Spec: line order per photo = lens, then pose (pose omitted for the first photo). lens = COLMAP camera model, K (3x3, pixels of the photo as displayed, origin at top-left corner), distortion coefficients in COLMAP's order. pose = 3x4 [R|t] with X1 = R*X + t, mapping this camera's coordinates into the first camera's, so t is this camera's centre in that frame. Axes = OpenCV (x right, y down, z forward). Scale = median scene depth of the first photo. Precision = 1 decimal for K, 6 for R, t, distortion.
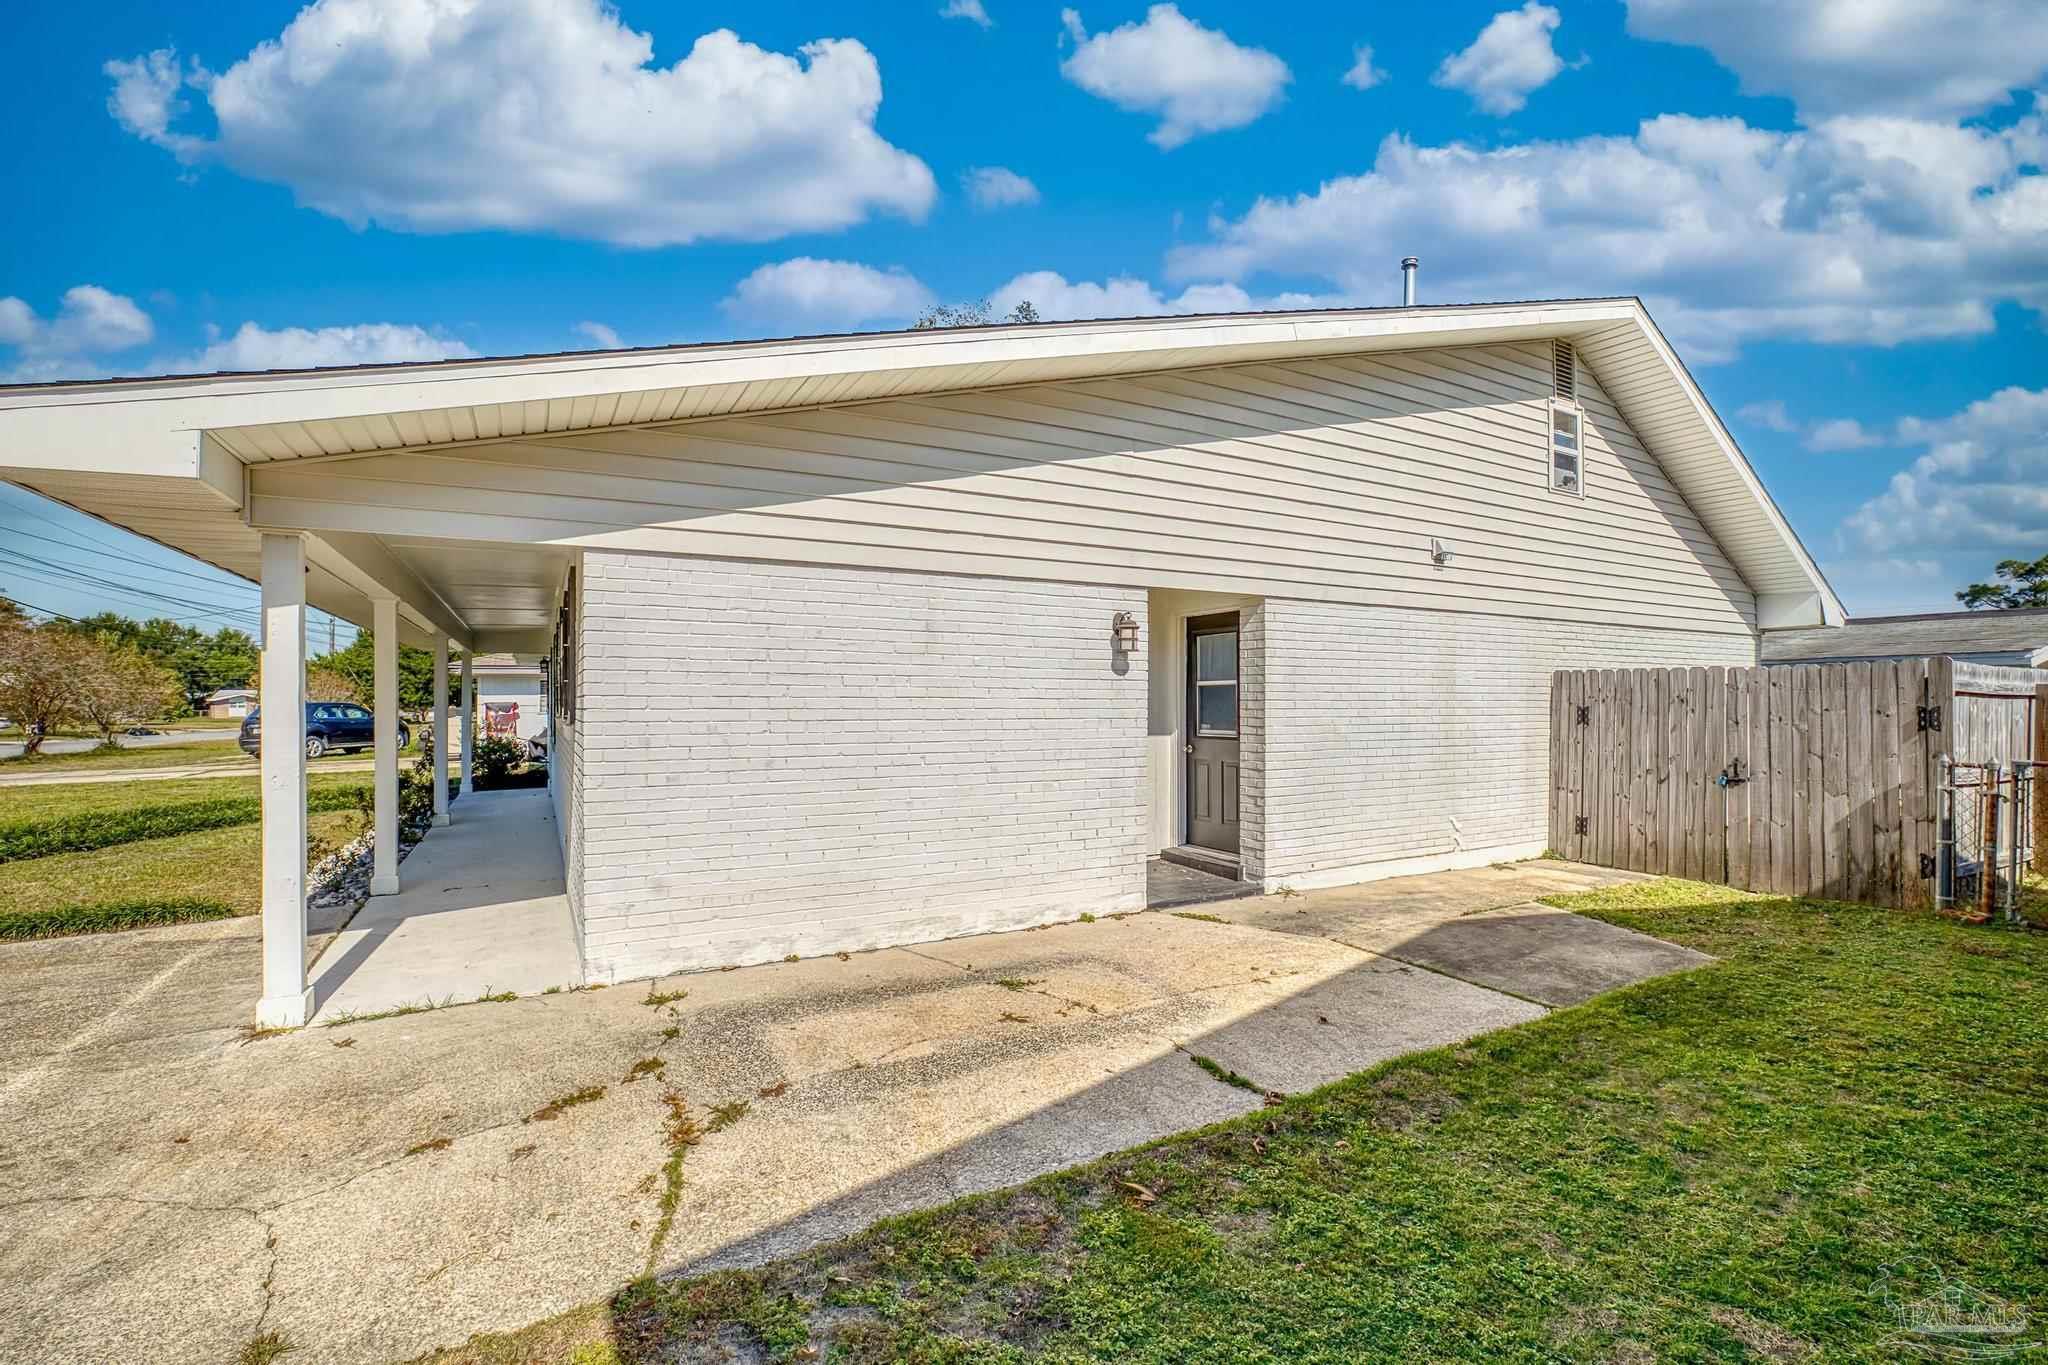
lens RADIAL K [[892.7, 0, 1019.4], [0, 892.7, 702.7], [0, 0, 1]] dist [-0.044123, 0.017155]
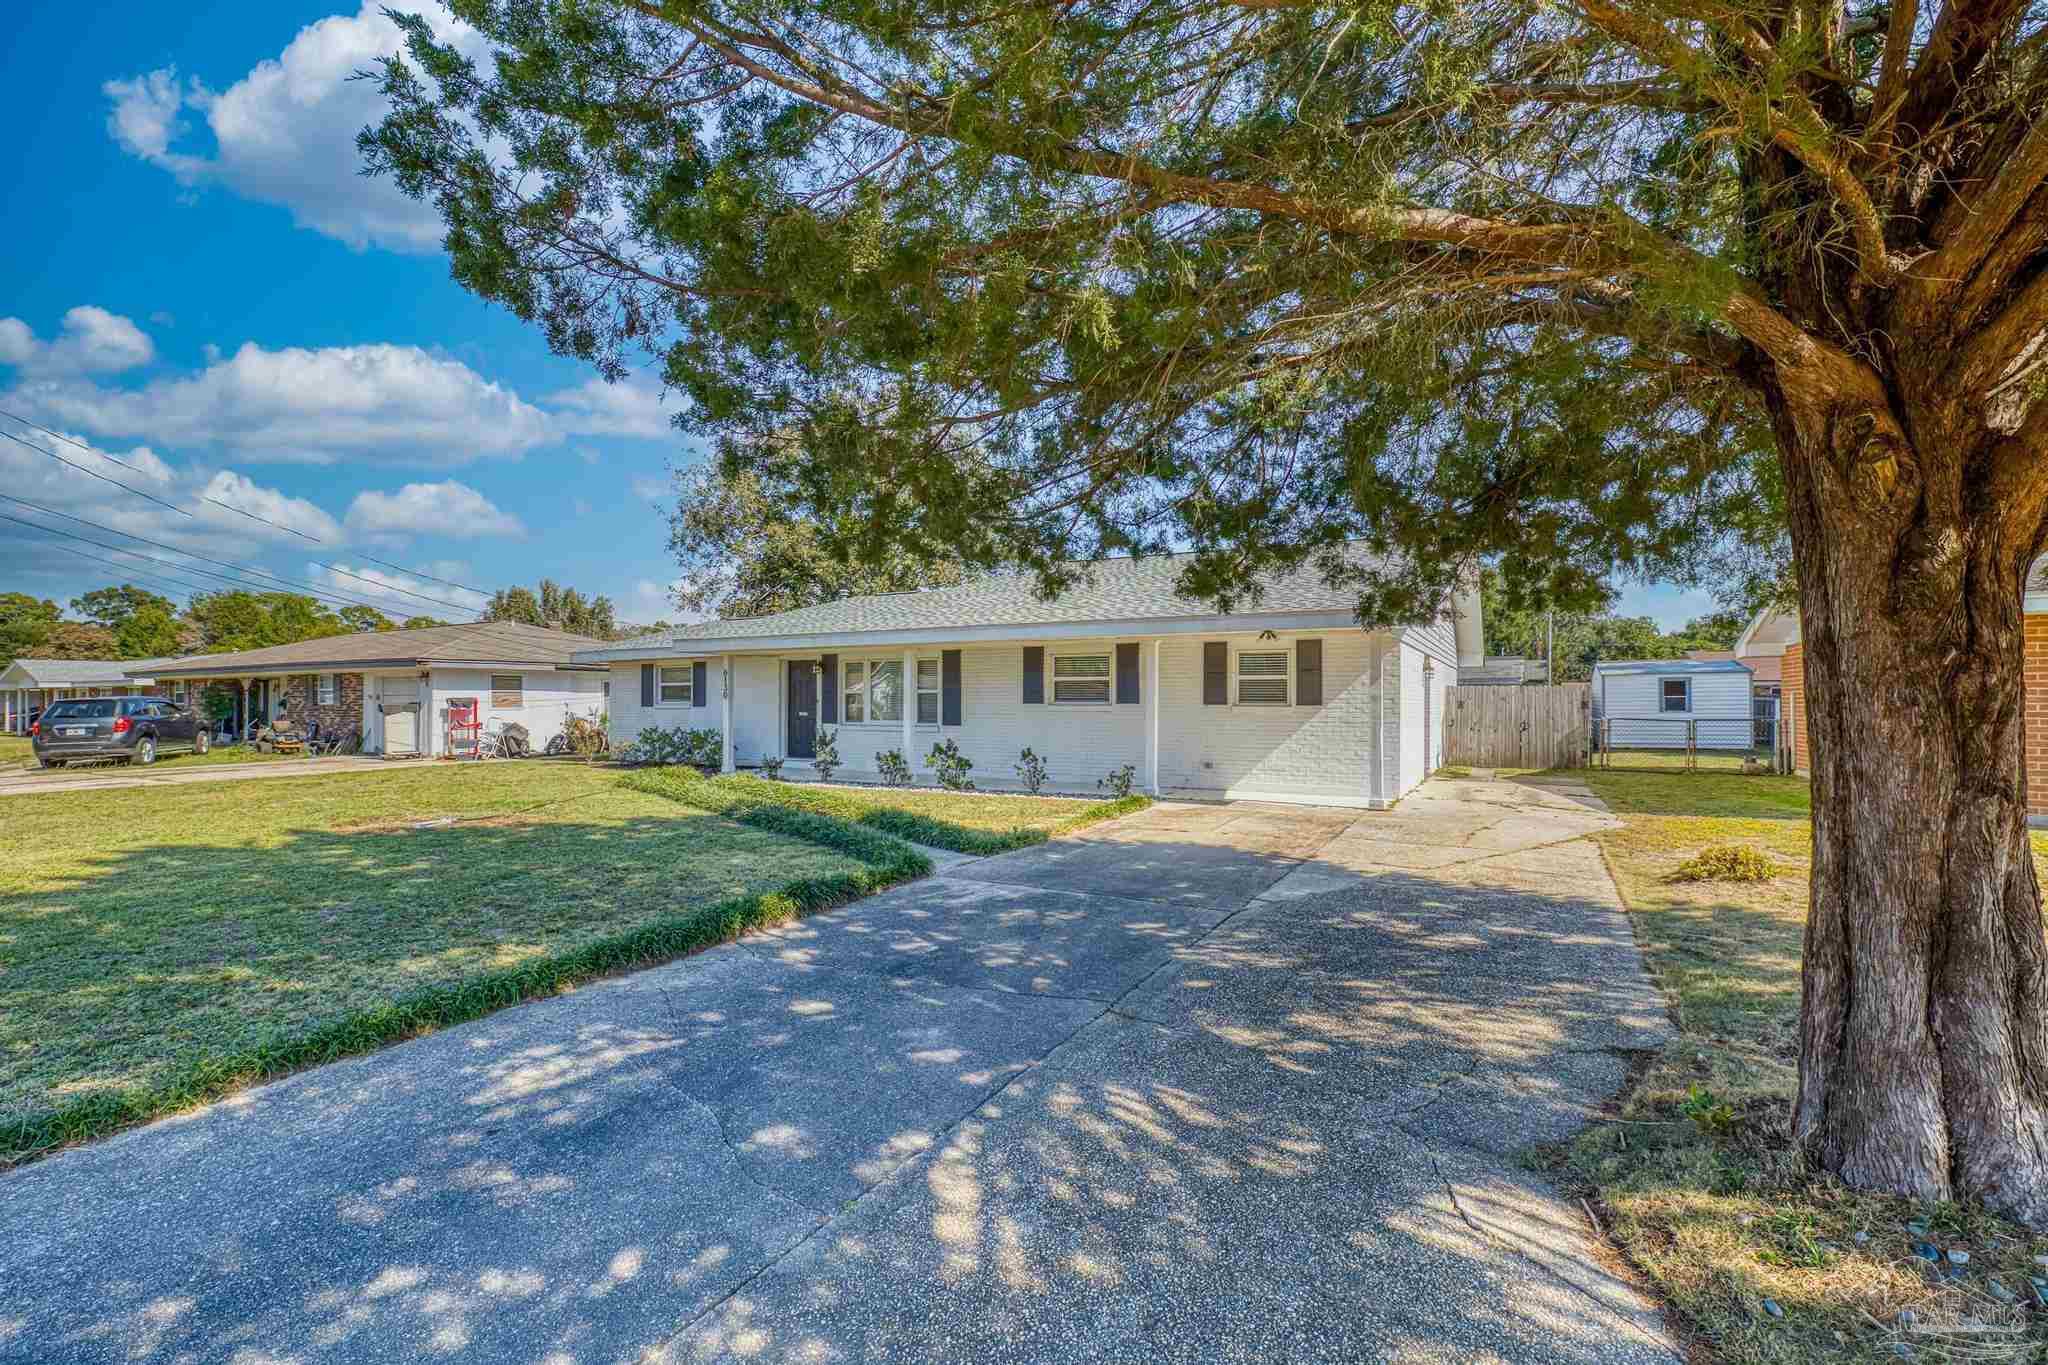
lens RADIAL K [[903.5, 0, 1021.9], [0, 903.5, 697.3], [0, 0, 1]] dist [-0.046231, 0.019630]
pose [[0.846969, 0.005898, 0.531609, -2.187450], [-0.001931, 0.999966, -0.008017, 0.020228], [-0.531638, 0.005764, 0.846952, -0.556088]]
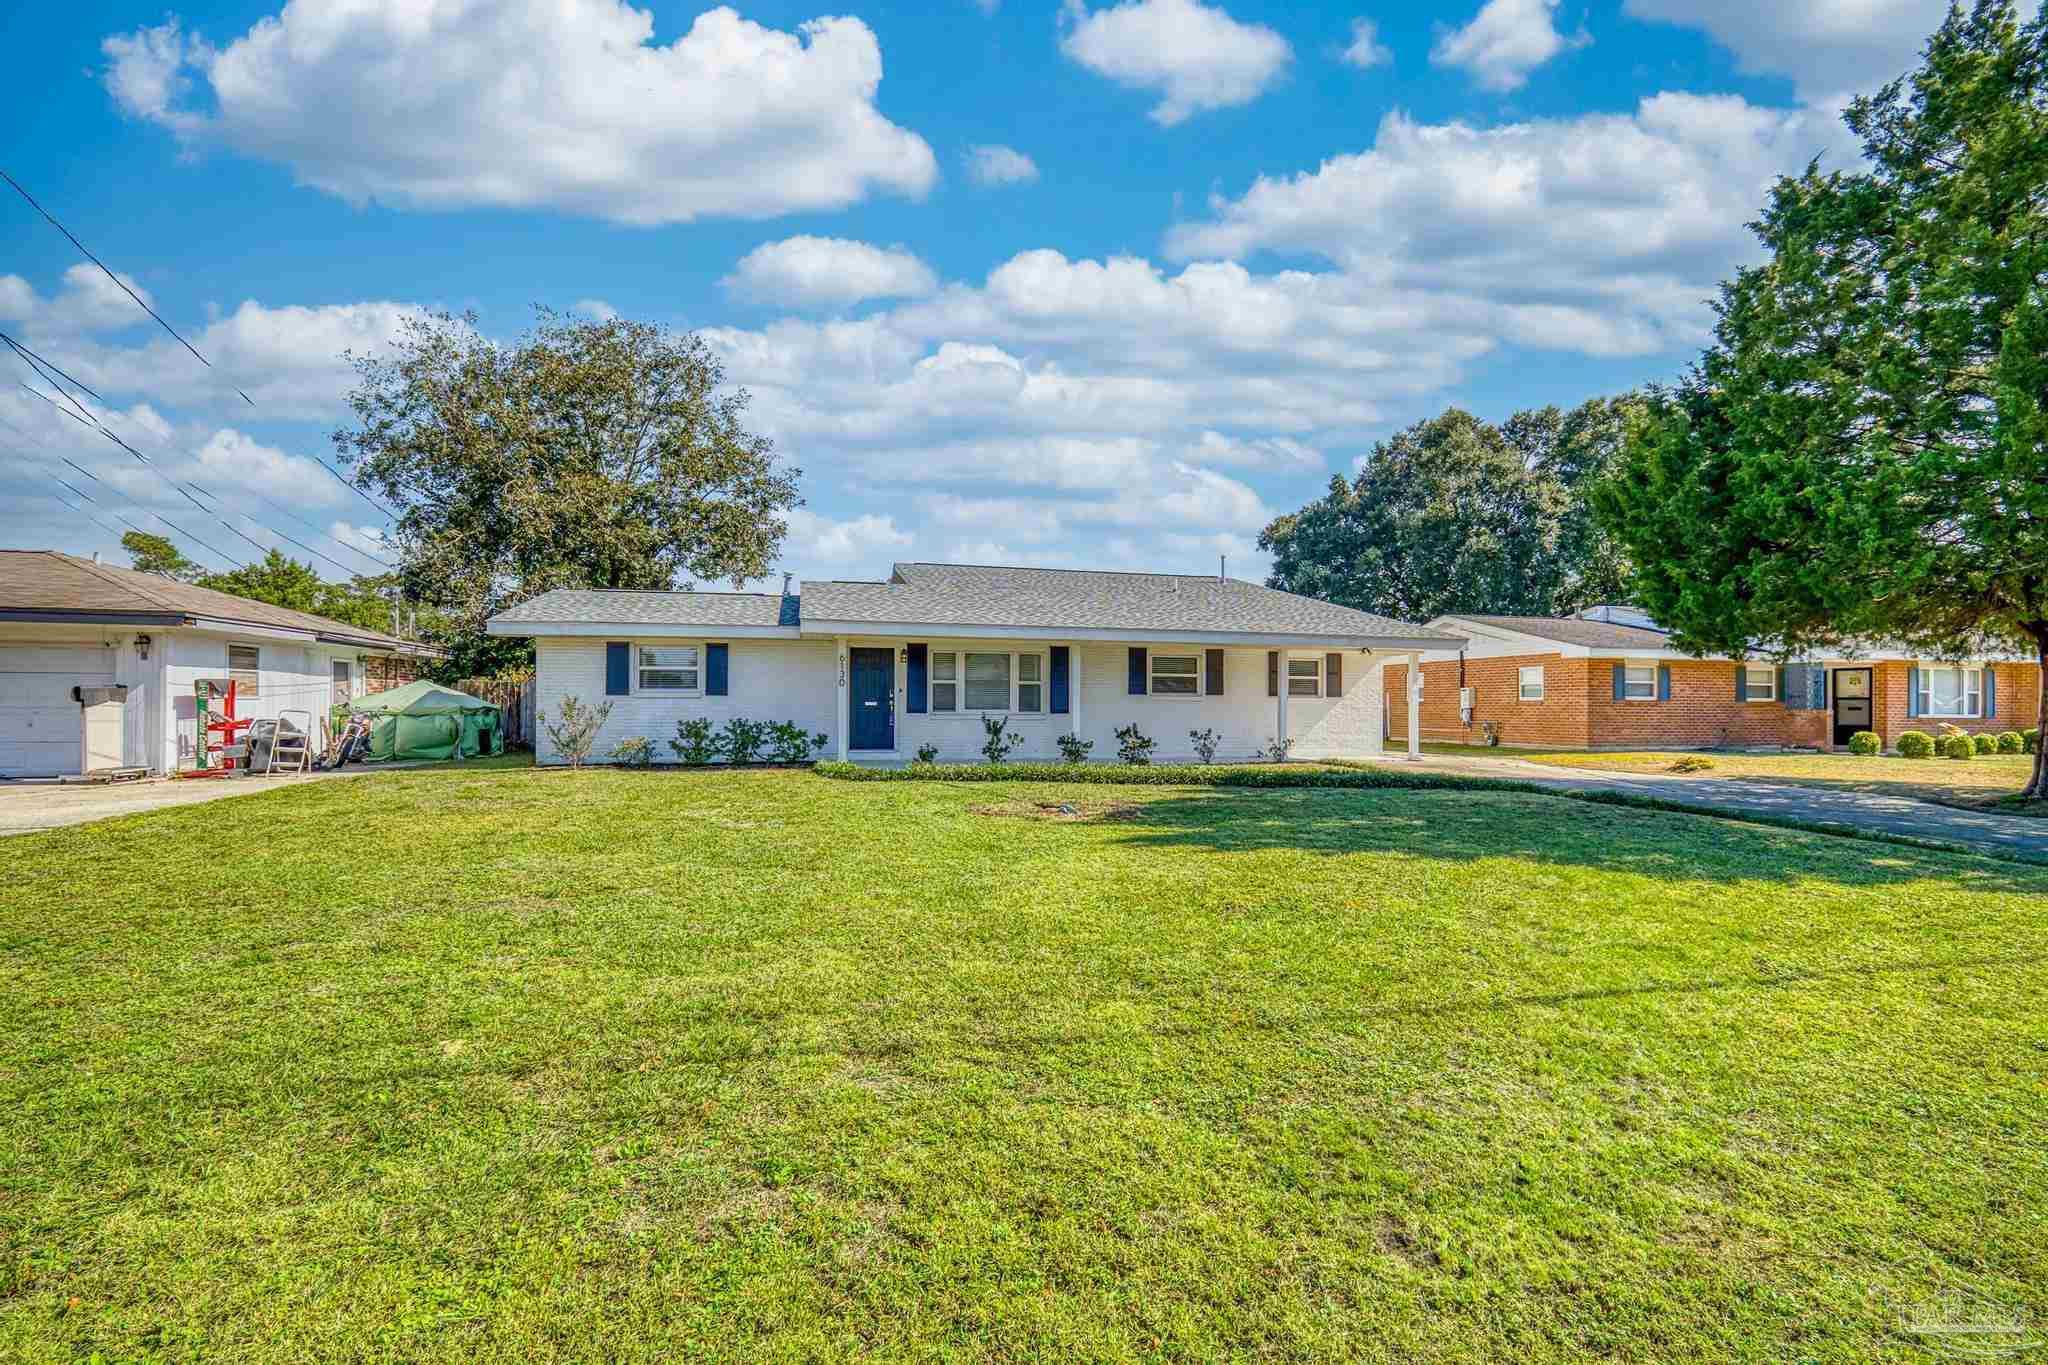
lens RADIAL K [[903.5, 0, 1021.9], [0, 903.5, 697.3], [0, 0, 1]] dist [-0.046231, 0.019630]
pose [[0.254002, 0.011536, 0.967135, -3.874474], [-0.003605, 0.999933, -0.010981, 0.062101], [-0.967197, -0.000698, 0.254026, 1.172668]]
